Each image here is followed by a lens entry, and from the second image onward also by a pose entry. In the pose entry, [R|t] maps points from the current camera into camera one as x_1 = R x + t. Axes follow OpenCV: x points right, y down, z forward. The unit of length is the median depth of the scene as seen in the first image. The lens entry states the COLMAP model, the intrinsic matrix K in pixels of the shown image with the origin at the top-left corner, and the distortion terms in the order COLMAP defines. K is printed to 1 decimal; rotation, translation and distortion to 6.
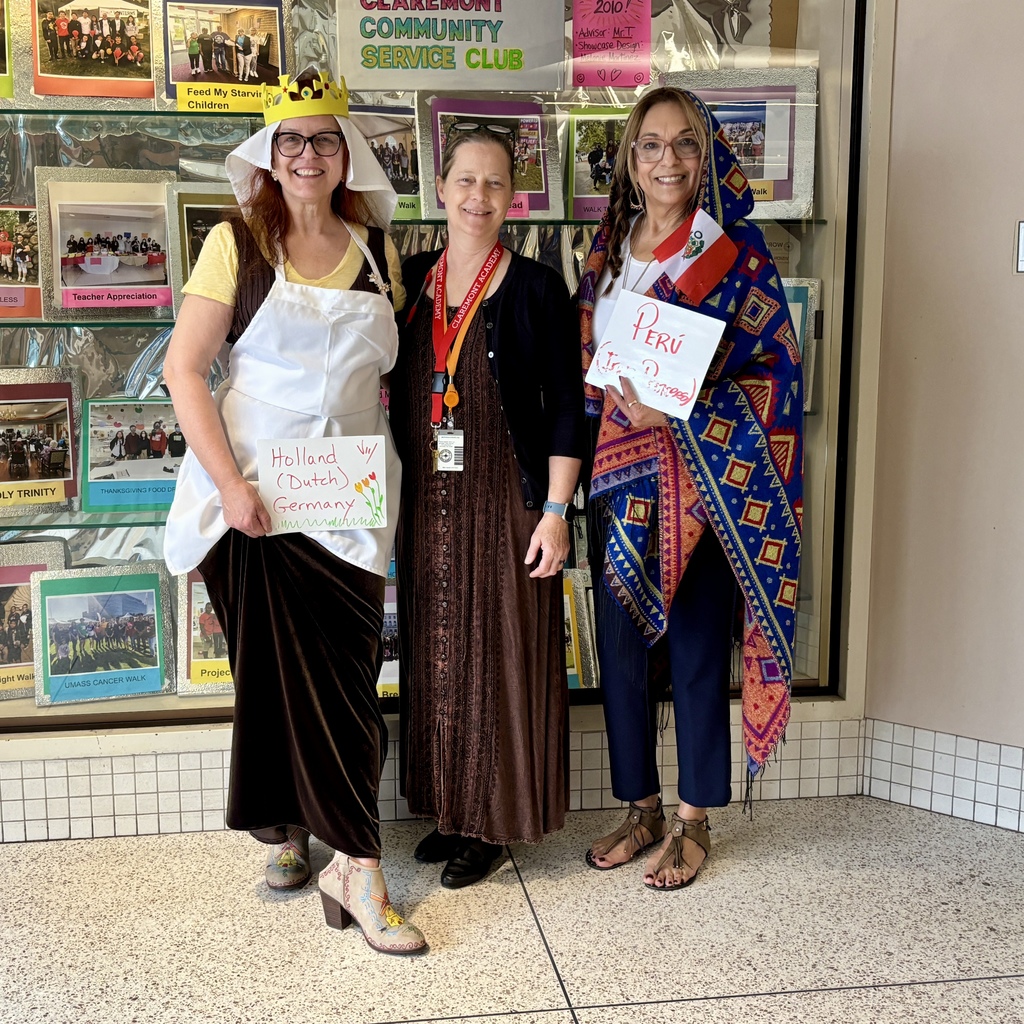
lens RADIAL K [[1326.2, 0, 513.8], [0, 1326.2, 464.6], [0, 0, 1]] dist [0.022150, 0.000000]
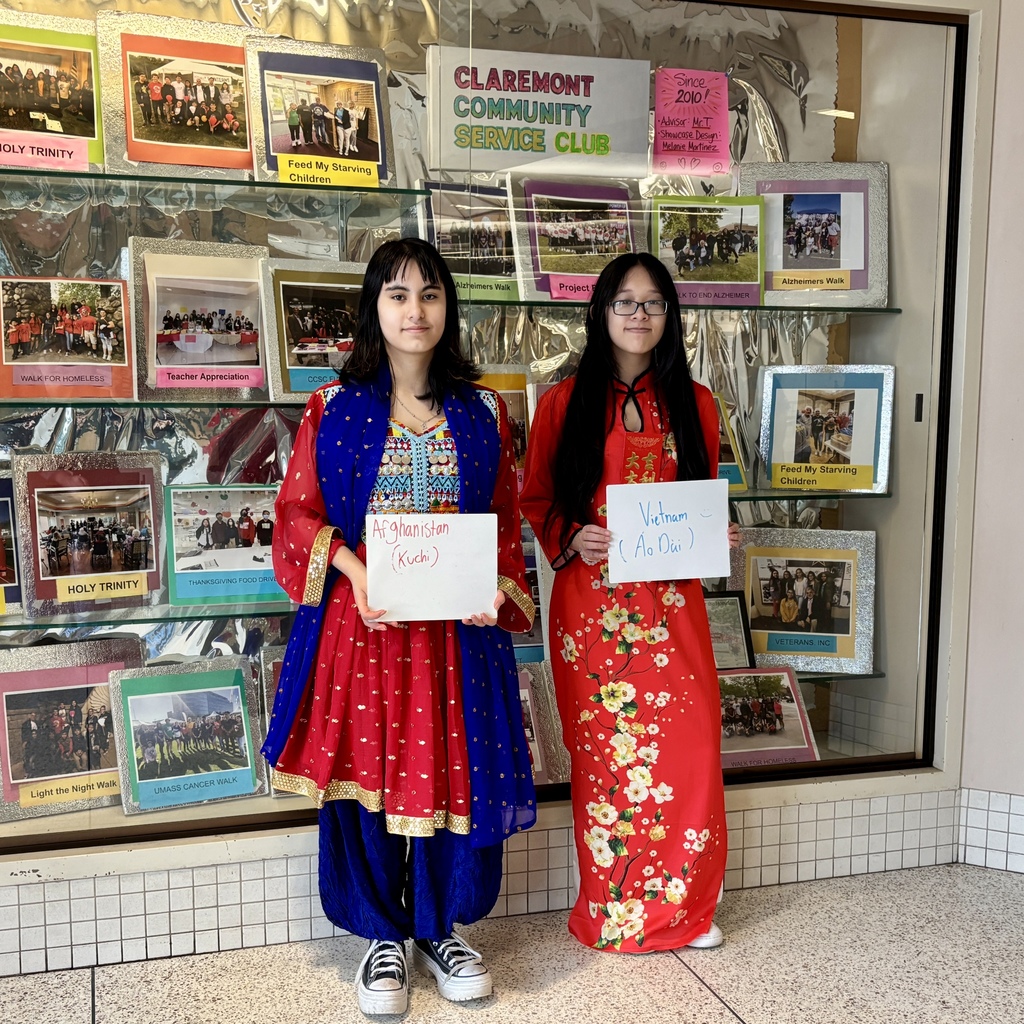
lens RADIAL K [[1326.2, 0, 489.1], [0, 1326.2, 540.7], [0, 0, 1]] dist [0.022150, 0.000000]
pose [[0.984643, -0.012551, 0.174130, -0.266401], [0.016689, 0.999612, -0.022317, 0.014876], [-0.173782, 0.024880, 0.984470, 0.036488]]
